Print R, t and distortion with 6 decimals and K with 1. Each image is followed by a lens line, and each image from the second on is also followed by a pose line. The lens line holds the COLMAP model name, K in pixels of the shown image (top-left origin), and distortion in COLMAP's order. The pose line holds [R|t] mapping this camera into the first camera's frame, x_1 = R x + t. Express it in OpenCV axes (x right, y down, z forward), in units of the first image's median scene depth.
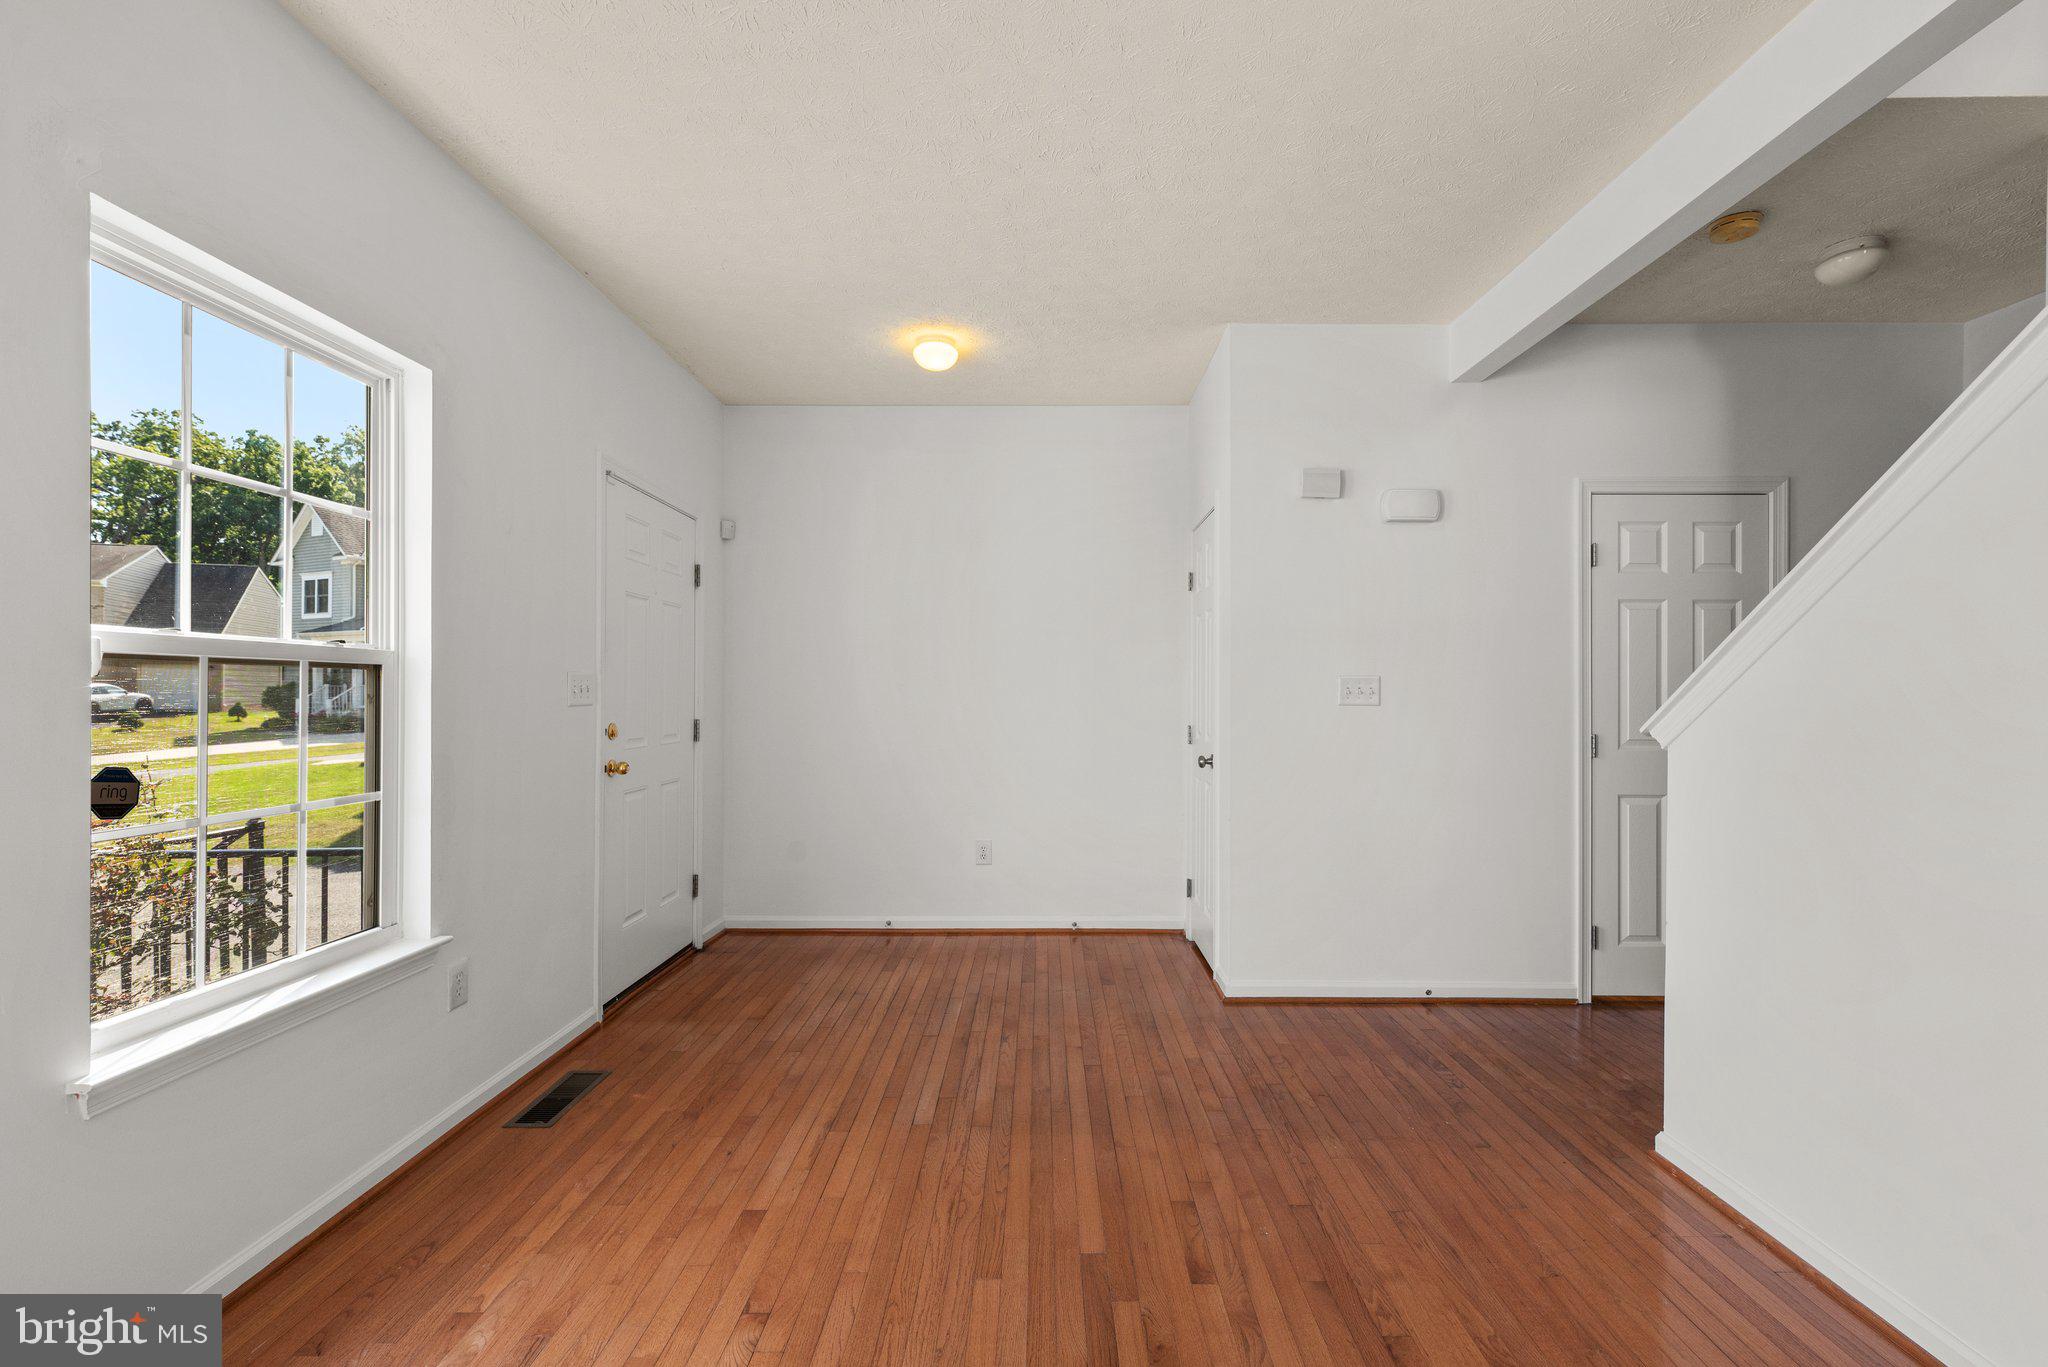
lens RADIAL K [[933.5, 0, 1025.0], [0, 933.5, 689.2], [0, 0, 1]] dist [0.000781, 0.000252]
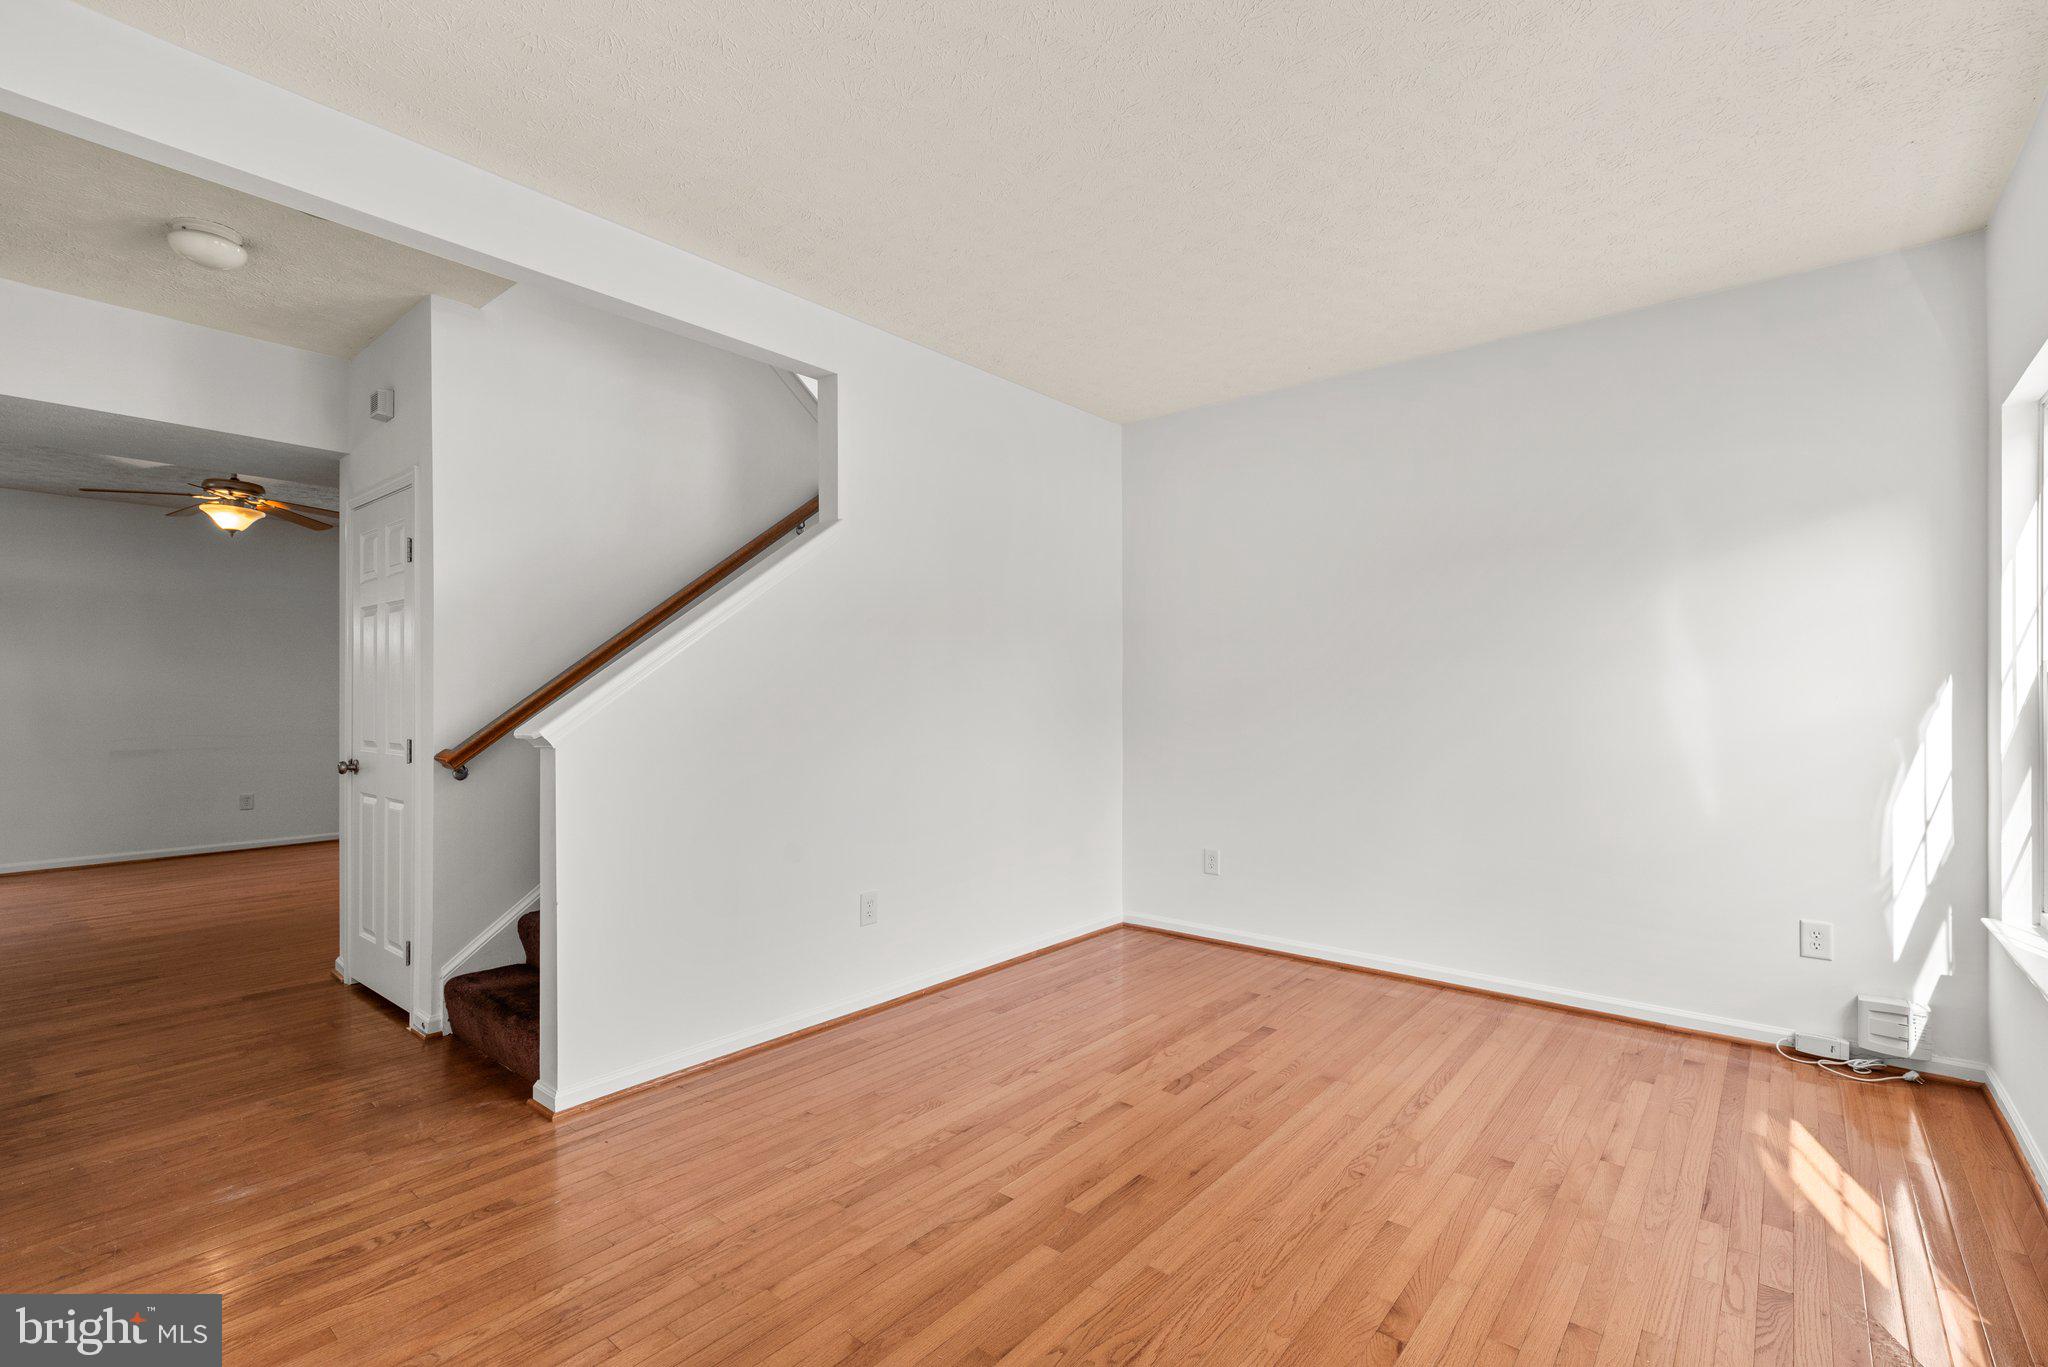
lens RADIAL K [[933.5, 0, 1022.7], [0, 933.5, 692.2], [0, 0, 1]] dist [0.000781, 0.000252]
pose [[-0.780881, 0.002314, 0.624675, -0.544006], [-0.002837, 0.999970, -0.007251, 0.001214], [-0.624673, -0.007435, -0.780851, 1.826622]]
